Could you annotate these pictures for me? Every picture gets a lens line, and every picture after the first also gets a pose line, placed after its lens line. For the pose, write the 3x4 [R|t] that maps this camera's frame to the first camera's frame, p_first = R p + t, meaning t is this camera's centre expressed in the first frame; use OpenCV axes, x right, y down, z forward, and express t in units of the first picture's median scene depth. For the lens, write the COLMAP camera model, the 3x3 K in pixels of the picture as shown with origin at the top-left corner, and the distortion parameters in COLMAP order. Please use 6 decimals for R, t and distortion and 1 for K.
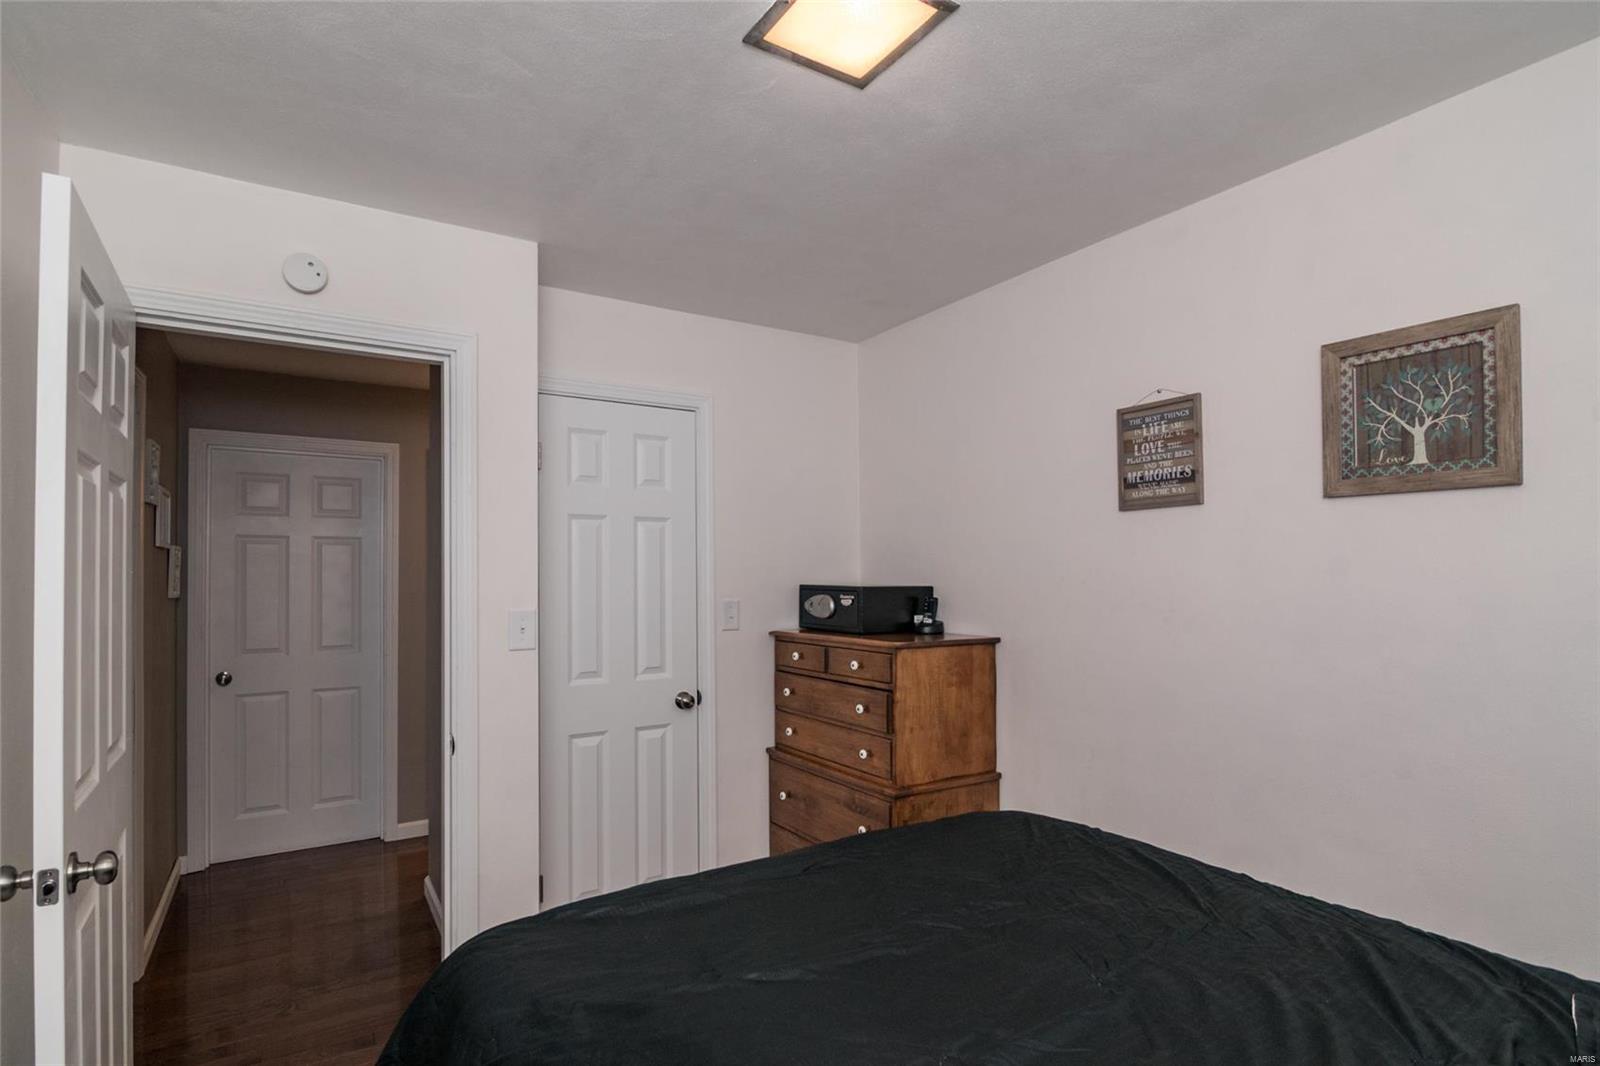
lens RADIAL K [[776.7, 0, 778.7], [0, 776.7, 568.8], [0, 0, 1]] dist [-0.017595, -0.001394]
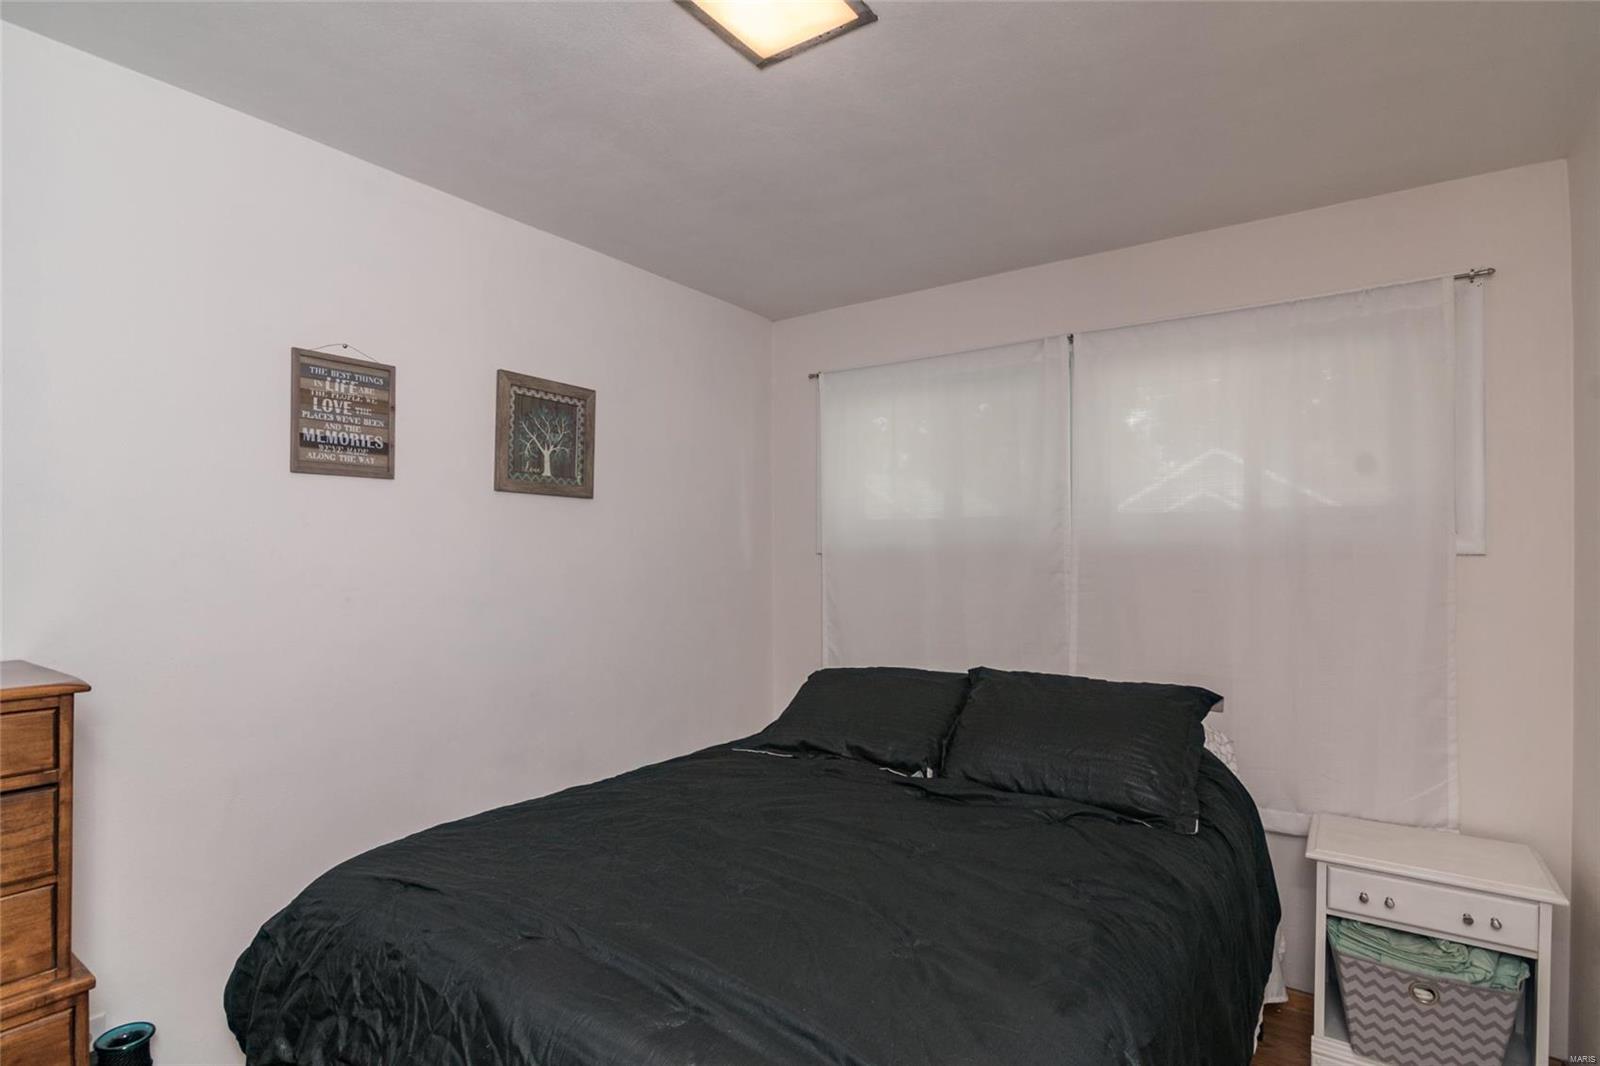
lens RADIAL K [[776.7, 0, 800.4], [0, 776.7, 538.3], [0, 0, 1]] dist [-0.017595, -0.001394]
pose [[-0.371476, 0.020529, 0.928216, -0.544474], [-0.013143, 0.999539, -0.027366, 0.011474], [-0.928350, -0.022365, -0.371035, 0.854821]]
